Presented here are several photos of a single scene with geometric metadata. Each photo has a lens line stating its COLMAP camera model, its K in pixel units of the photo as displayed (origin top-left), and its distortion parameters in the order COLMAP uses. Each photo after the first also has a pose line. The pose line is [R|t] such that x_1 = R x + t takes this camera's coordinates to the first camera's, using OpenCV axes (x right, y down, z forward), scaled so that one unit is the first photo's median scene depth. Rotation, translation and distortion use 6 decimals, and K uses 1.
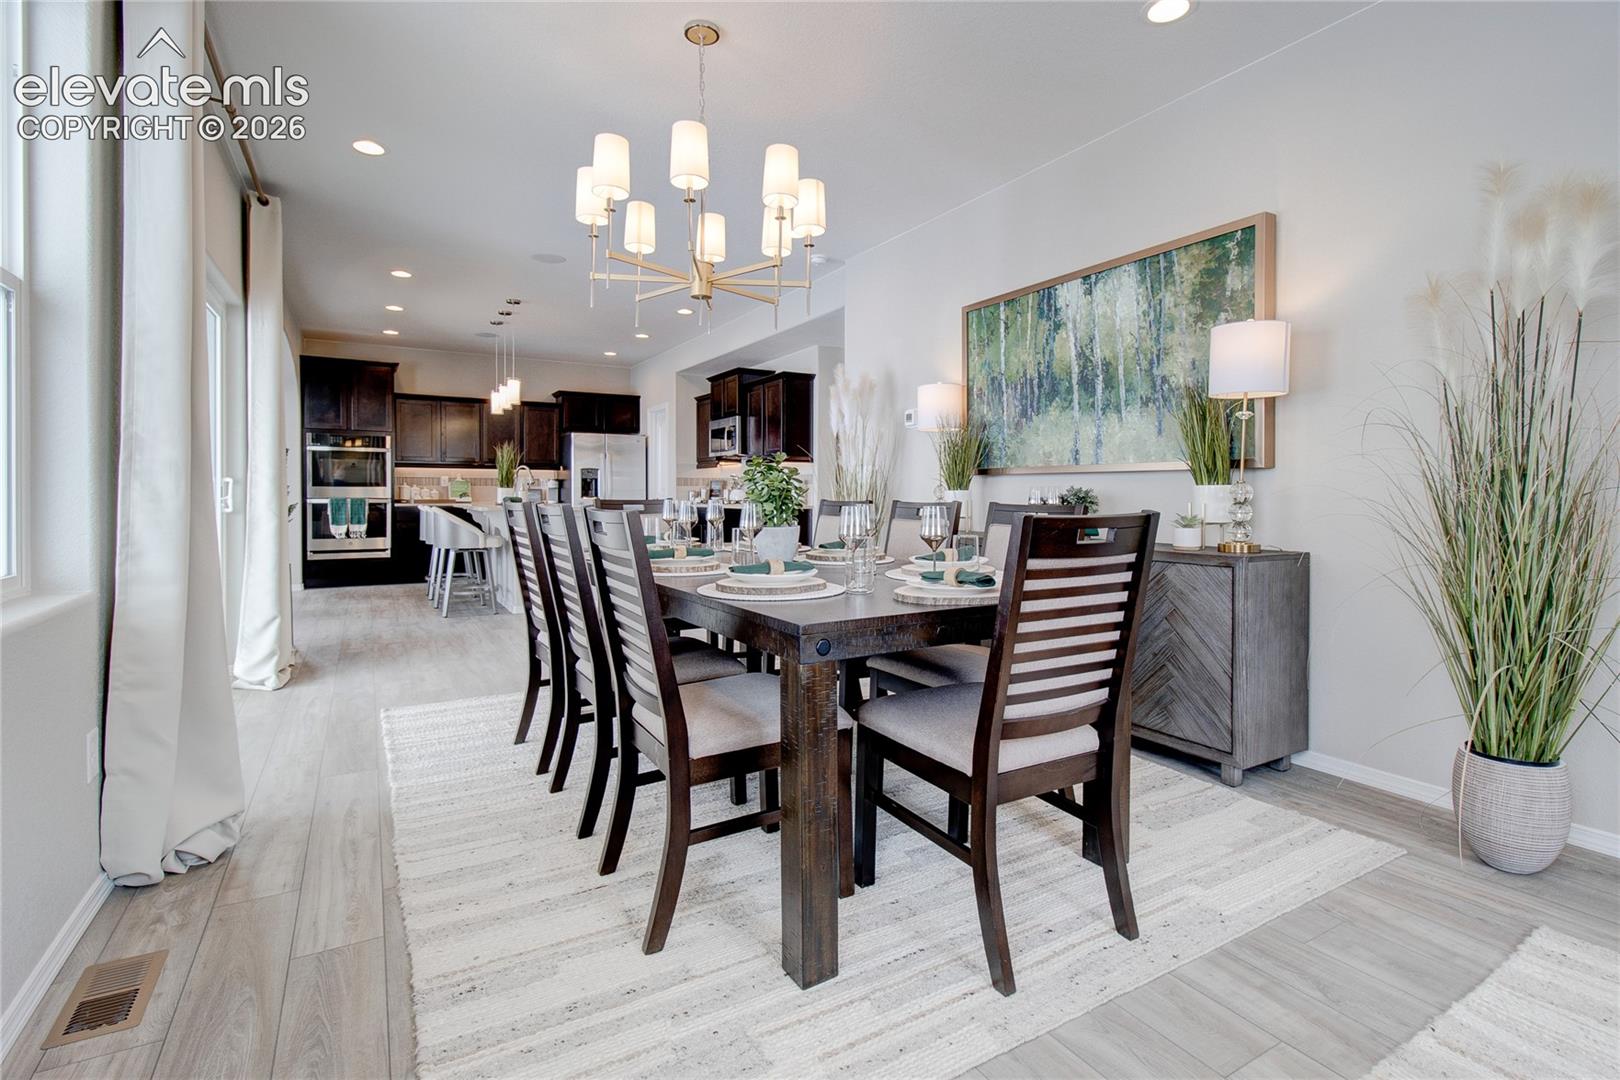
lens RADIAL K [[759.8, 0, 809.7], [0, 759.8, 505.1], [0, 0, 1]] dist [0.000852, -0.000137]
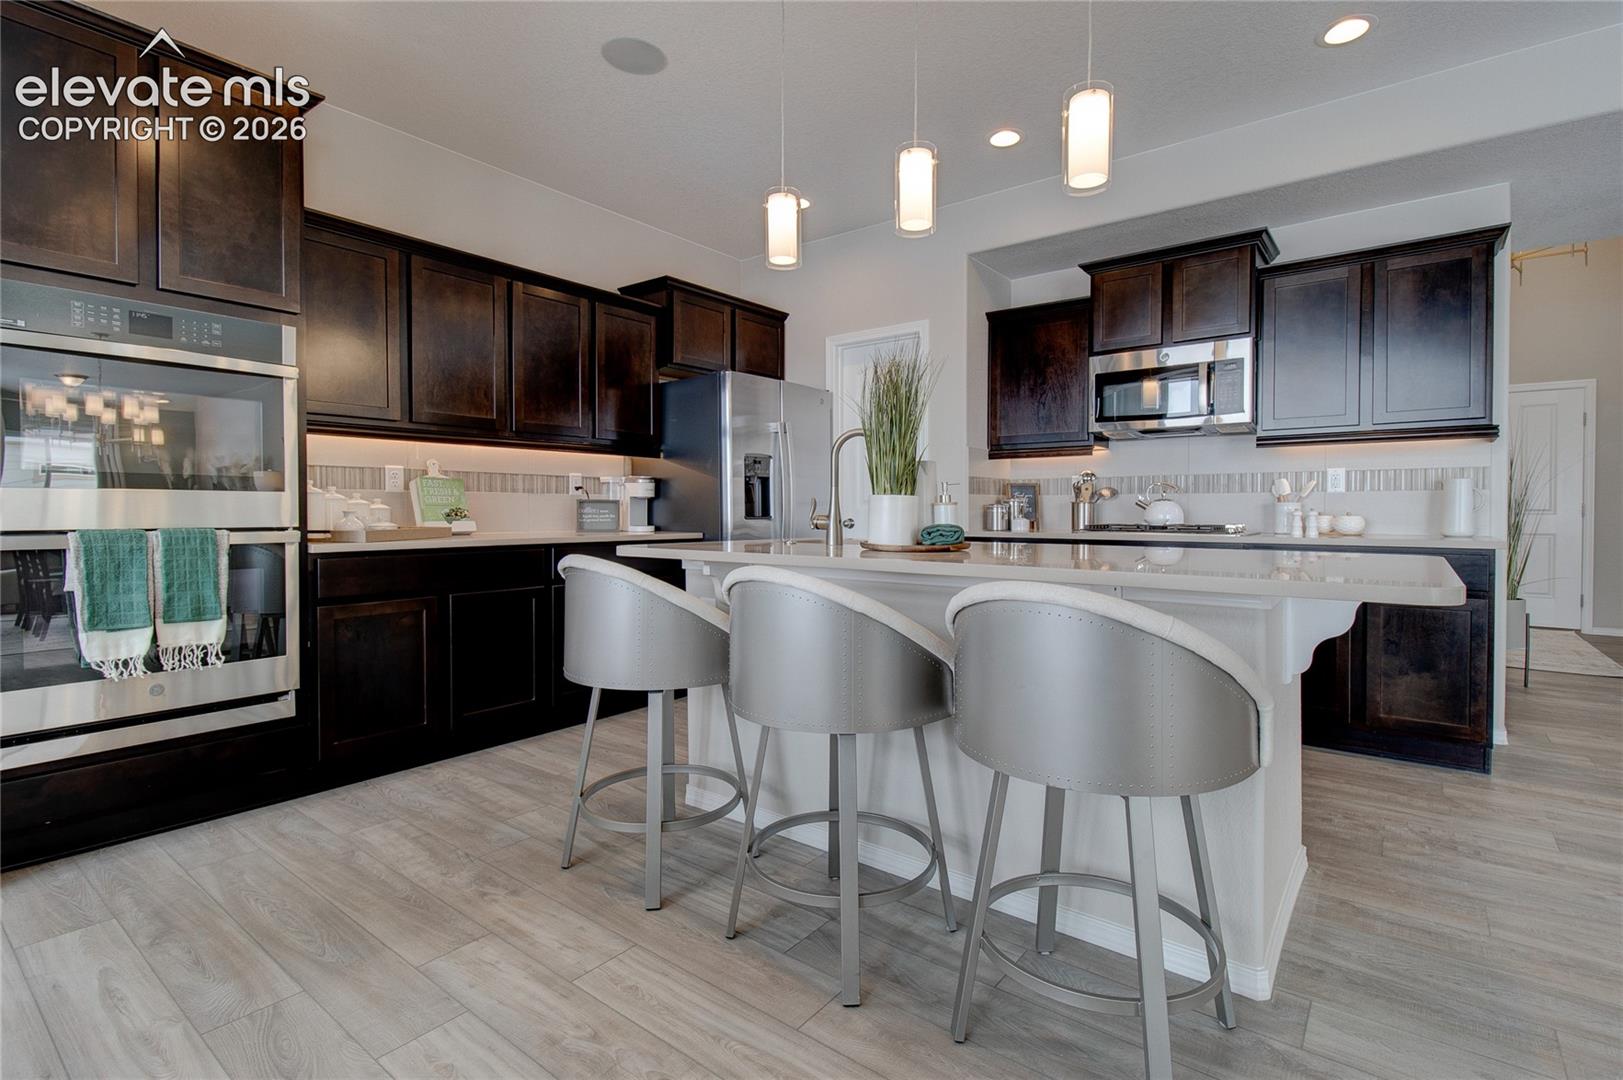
lens RADIAL K [[761.9, 0, 769.4], [0, 761.9, 519.4], [0, 0, 1]] dist [-0.000791, -0.001247]
pose [[0.934955, -0.005161, 0.354729, -0.483094], [0.004825, 0.999987, 0.001830, -0.012074], [-0.354734, 0.000001, 0.934967, 0.643935]]
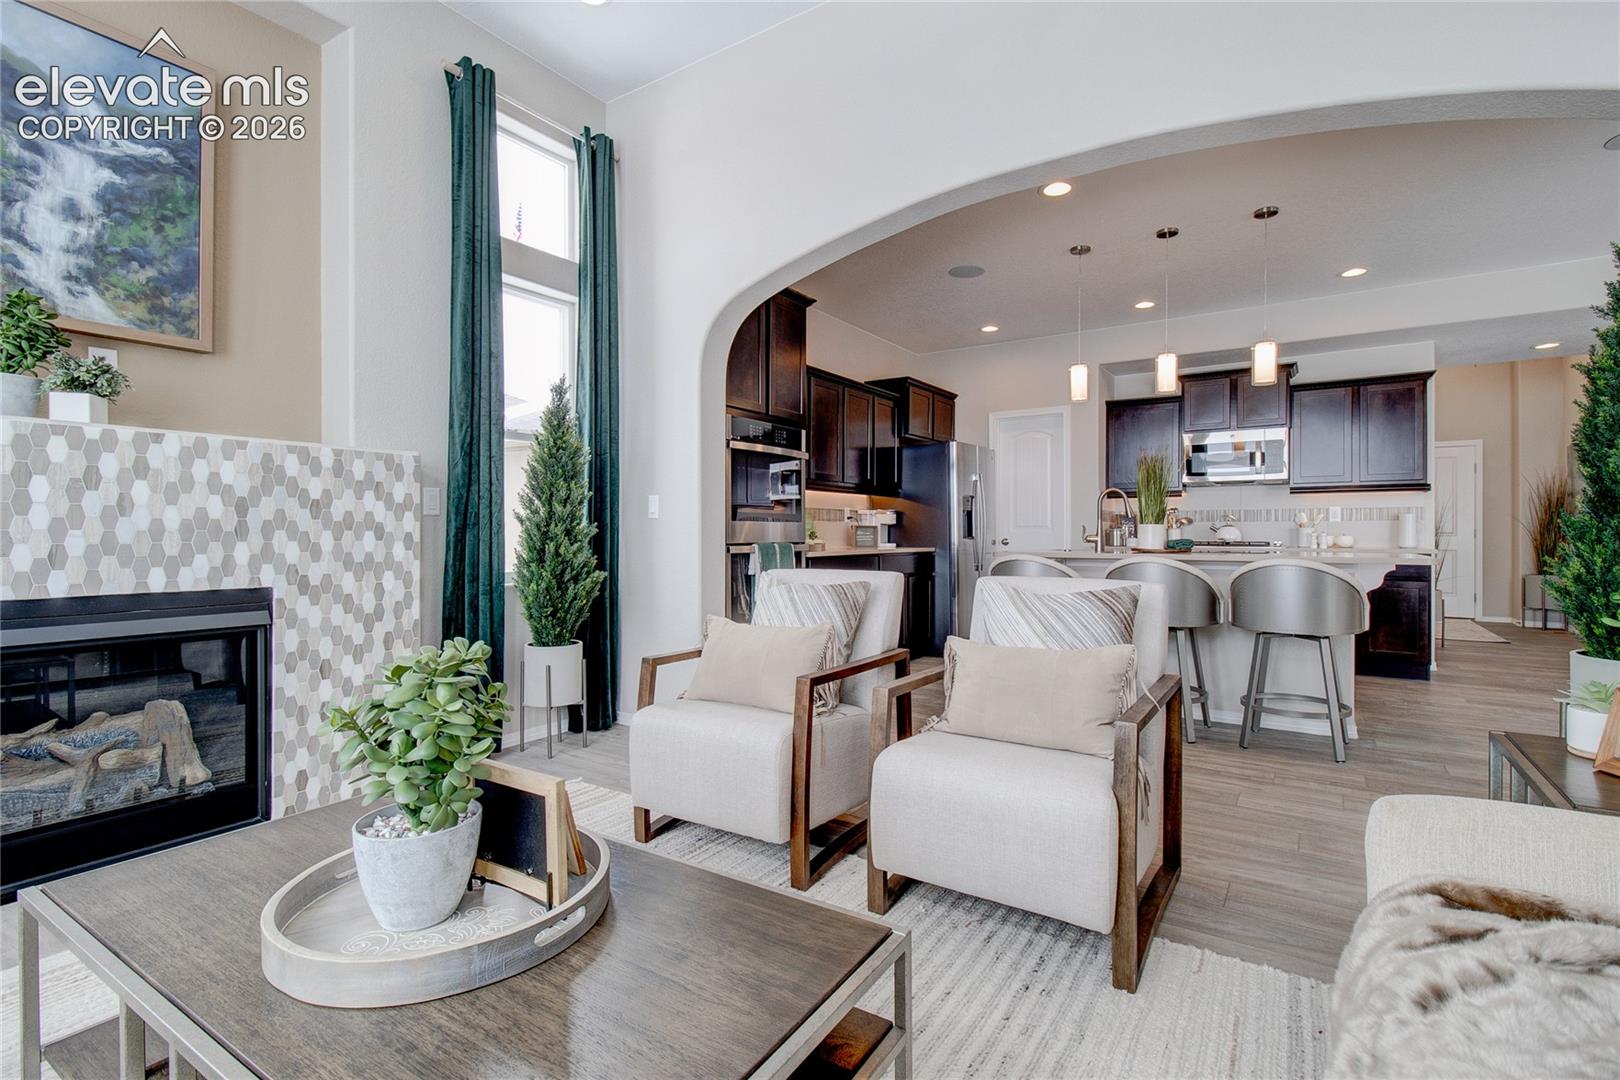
lens RADIAL K [[748.5, 0, 800.0], [0, 748.5, 529.9], [0, 0, 1]] dist [0.003425, -0.000159]
pose [[0.900540, 0.000927, 0.434772, -0.760245], [0.005842, 0.999882, -0.014233, -0.010451], [-0.434733, 0.015357, 0.900428, 0.531523]]
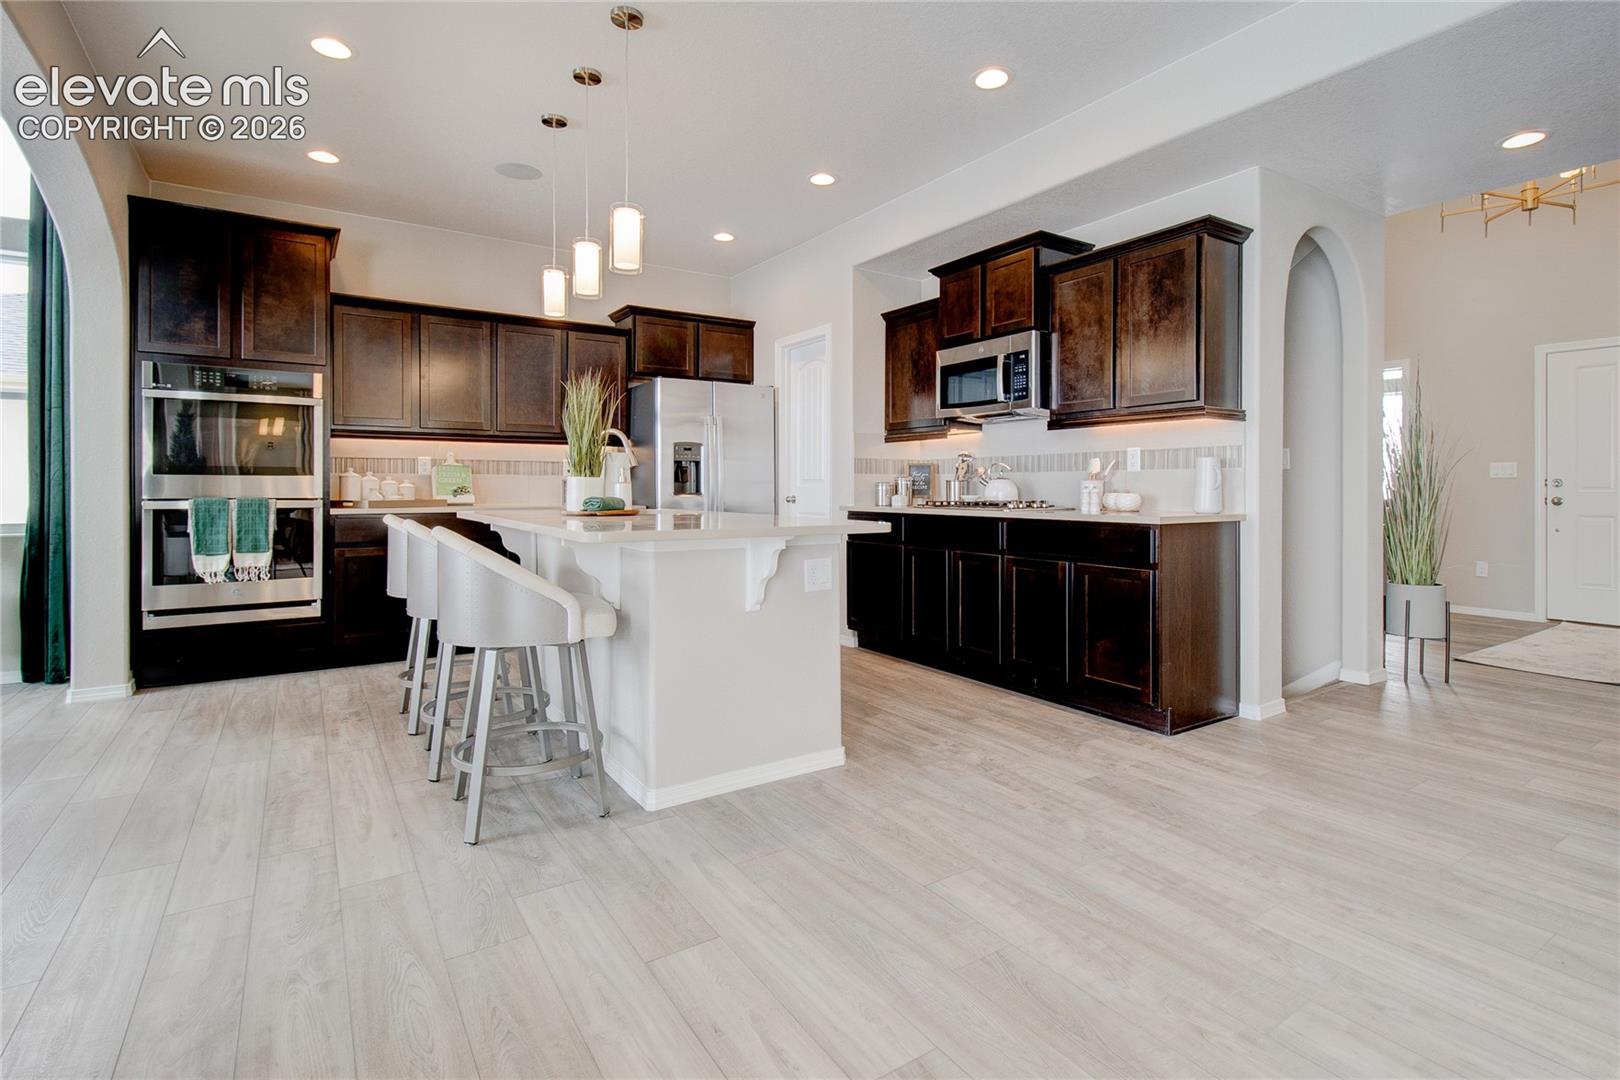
lens RADIAL K [[776.0, 0, 773.6], [0, 776.0, 487.8], [0, 0, 1]] dist [0.004280, 0.000077]
pose [[0.999790, -0.000569, 0.020509, -0.267215], [0.000799, 0.999937, -0.011184, -0.010028], [-0.020502, 0.011198, 0.999727, 0.487211]]
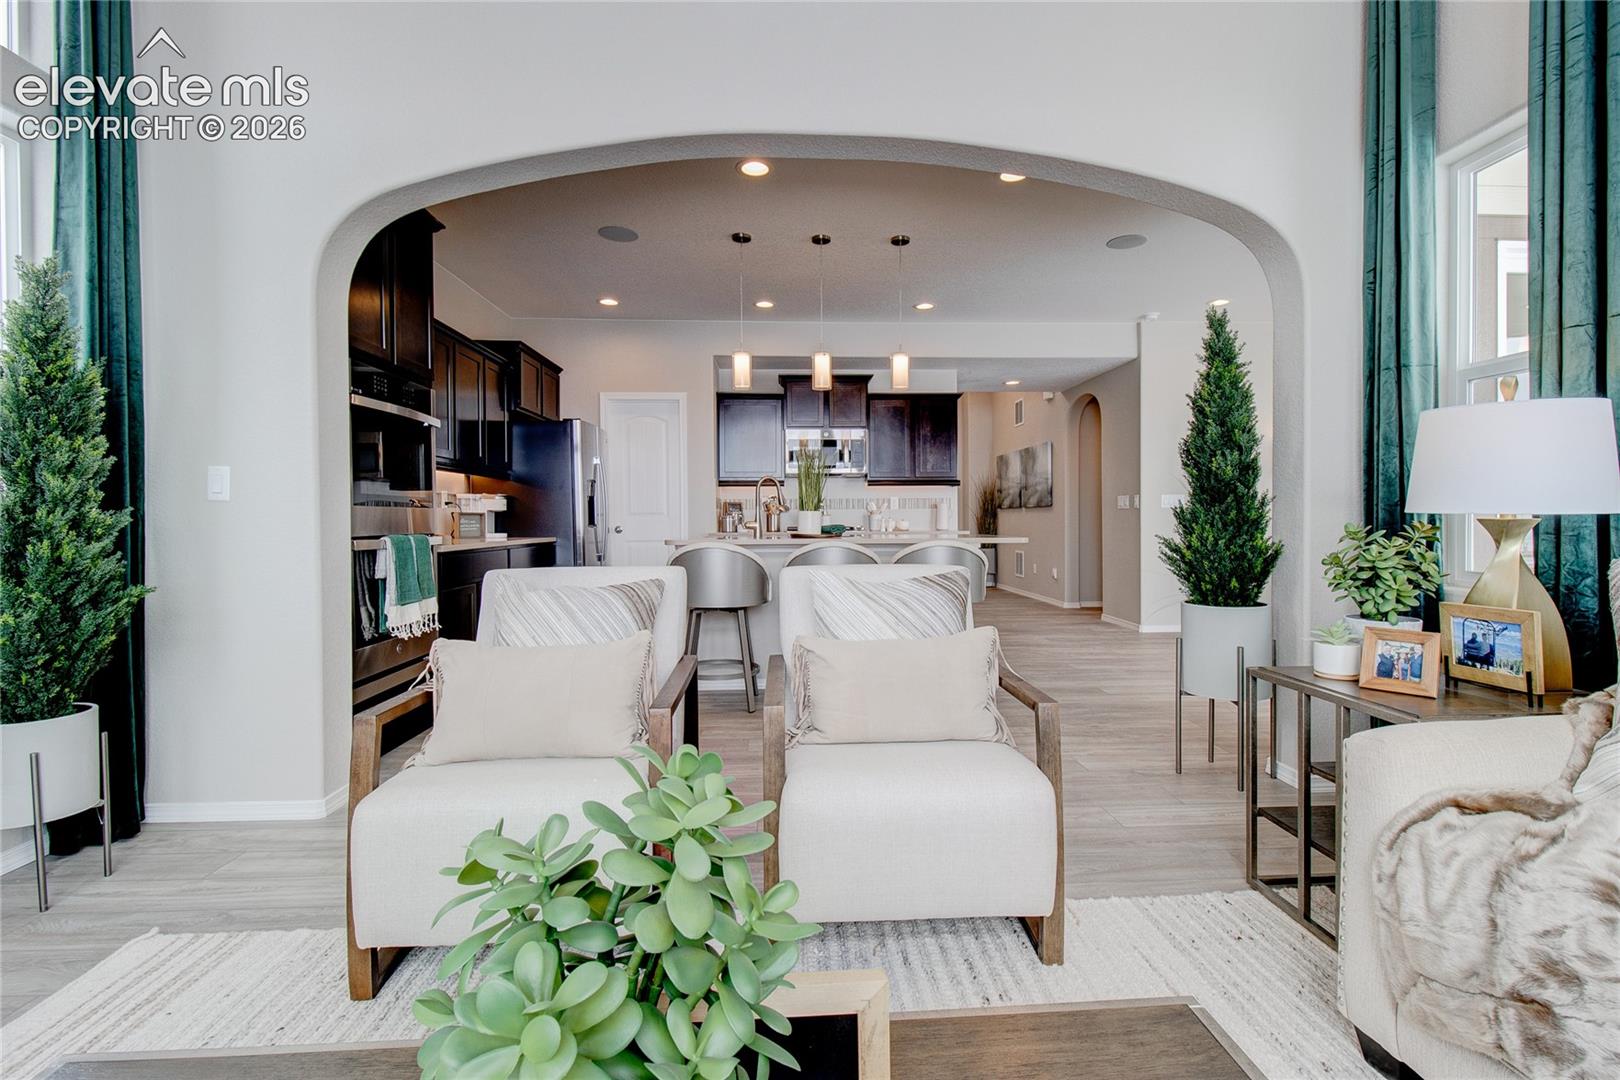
lens RADIAL K [[748.5, 0, 800.0], [0, 748.5, 529.9], [0, 0, 1]] dist [0.003425, -0.000159]
pose [[0.454288, -0.016474, 0.890702, -0.810051], [0.016707, 0.999811, 0.009970, -0.012170], [-0.890698, 0.010352, 0.454477, 0.645988]]
